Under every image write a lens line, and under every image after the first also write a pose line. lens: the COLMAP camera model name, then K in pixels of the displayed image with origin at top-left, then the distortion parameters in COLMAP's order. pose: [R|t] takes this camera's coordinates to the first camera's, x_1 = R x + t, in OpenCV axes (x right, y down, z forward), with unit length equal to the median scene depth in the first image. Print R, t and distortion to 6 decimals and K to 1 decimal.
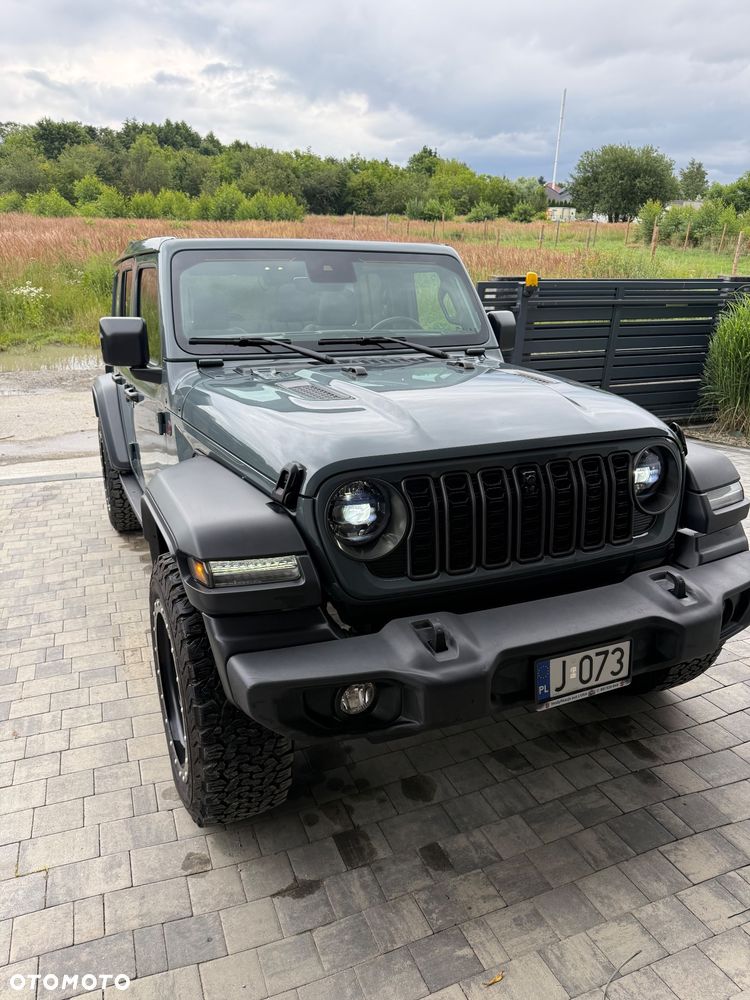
lens RADIAL K [[724.3, 0, 375.0], [0, 724.3, 500.0], [0, 0, 1]] dist [0.040856, -0.053036]
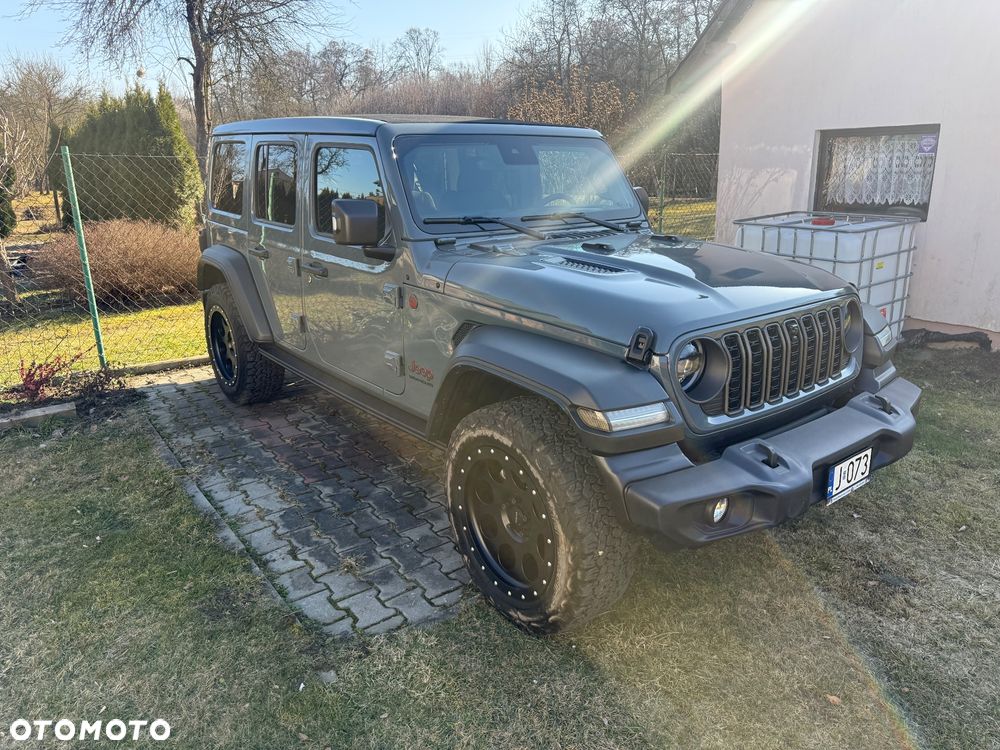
lens RADIAL K [[708.7, 0, 499.9], [0, 708.7, 380.9], [0, 0, 1]] dist [0.060005, -0.083026]
pose [[0.966662, -0.070175, 0.246253, -0.636553], [0.060331, 0.997057, 0.047305, -0.035026], [-0.248848, -0.030871, 0.968050, -0.105741]]
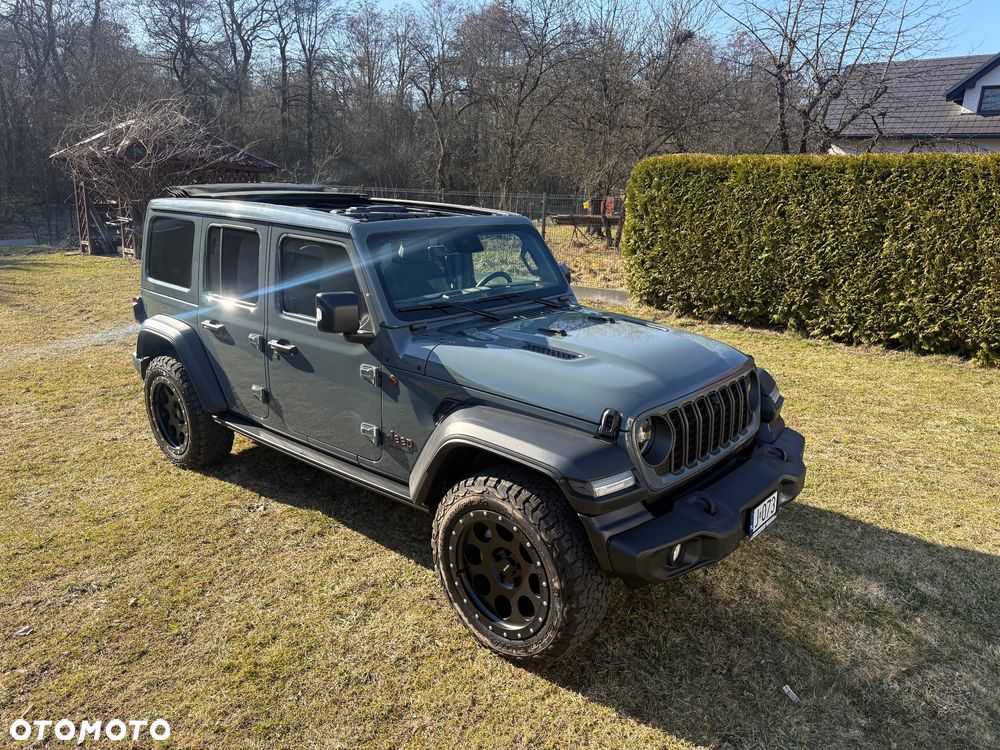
lens RADIAL K [[708.7, 0, 499.9], [0, 708.7, 380.9], [0, 0, 1]] dist [0.060005, -0.083026]
pose [[0.907036, -0.092644, 0.410734, -0.913617], [0.091062, 0.995569, 0.023462, -0.164708], [-0.411088, 0.016122, 0.911453, -0.266529]]
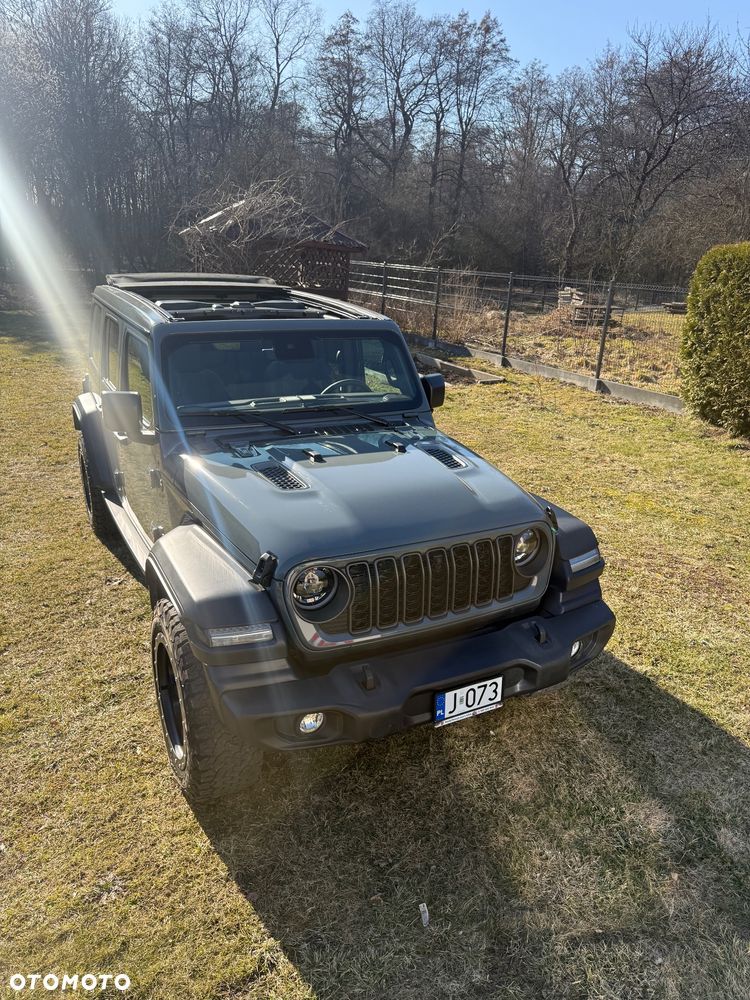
lens RADIAL K [[708.7, 0, 375.0], [0, 708.7, 500.0], [0, 0, 1]] dist [0.060005, -0.083026]
pose [[0.997268, 0.020405, 0.070998, -0.007055], [-0.025204, 0.997410, 0.067362, -0.244940], [-0.069439, -0.068967, 0.995199, -0.357976]]
